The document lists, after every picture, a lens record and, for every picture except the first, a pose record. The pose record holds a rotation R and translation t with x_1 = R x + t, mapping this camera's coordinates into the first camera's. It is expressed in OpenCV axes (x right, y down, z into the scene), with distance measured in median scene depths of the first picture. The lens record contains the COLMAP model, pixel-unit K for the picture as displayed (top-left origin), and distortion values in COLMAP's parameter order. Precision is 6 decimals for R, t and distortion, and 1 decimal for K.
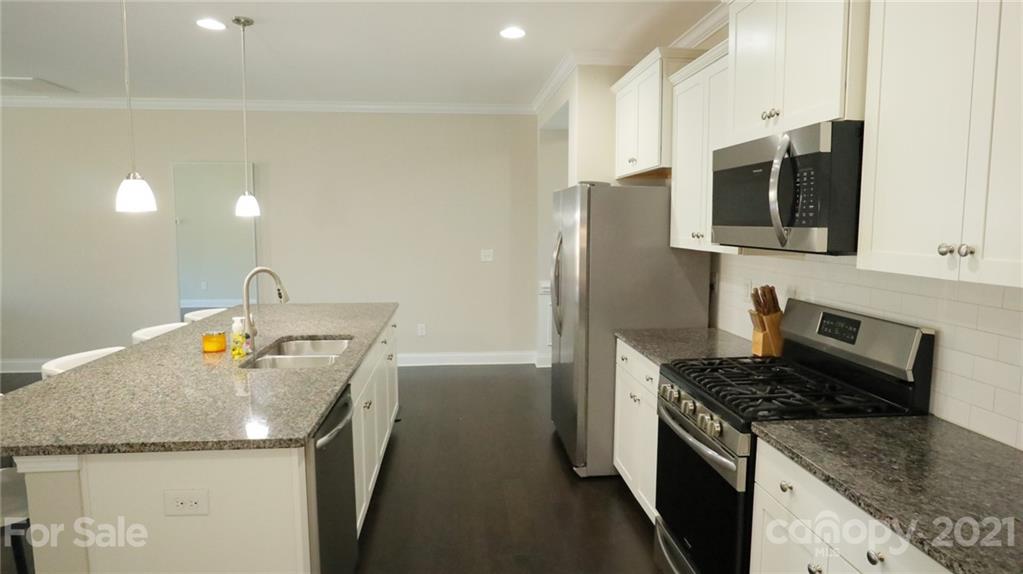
lens RADIAL K [[587.0, 0, 516.0], [0, 587.0, 282.4], [0, 0, 1]] dist [-0.044720, 0.026836]
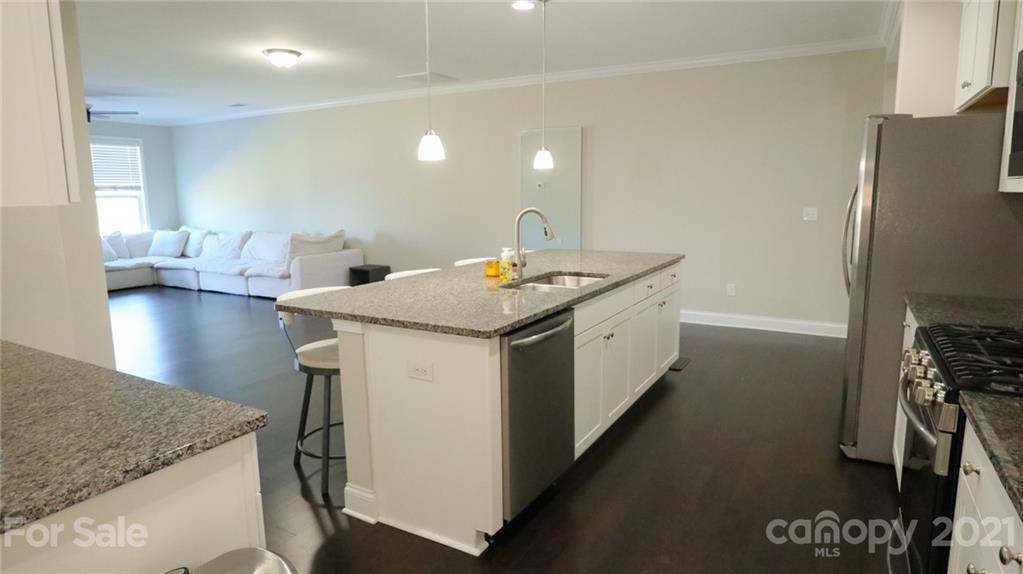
lens RADIAL K [[587.0, 0, 516.0], [0, 587.0, 282.4], [0, 0, 1]] dist [-0.044720, 0.026836]
pose [[0.817258, 0.077315, -0.571063, 0.232213], [-0.047062, 0.996604, 0.067576, 0.046110], [0.574348, -0.028352, 0.818120, 0.010370]]
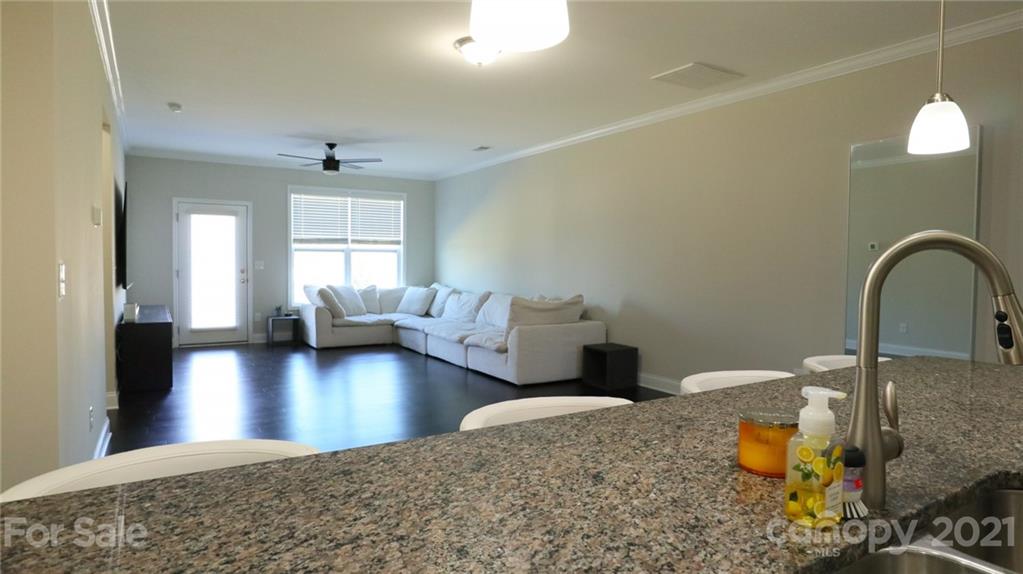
lens RADIAL K [[587.0, 0, 516.0], [0, 587.0, 282.4], [0, 0, 1]] dist [-0.044720, 0.026836]
pose [[0.444044, 0.034164, -0.895354, -0.277004], [-0.099171, 0.995007, -0.011217, 0.024279], [0.890500, 0.093774, 0.445215, 0.703086]]
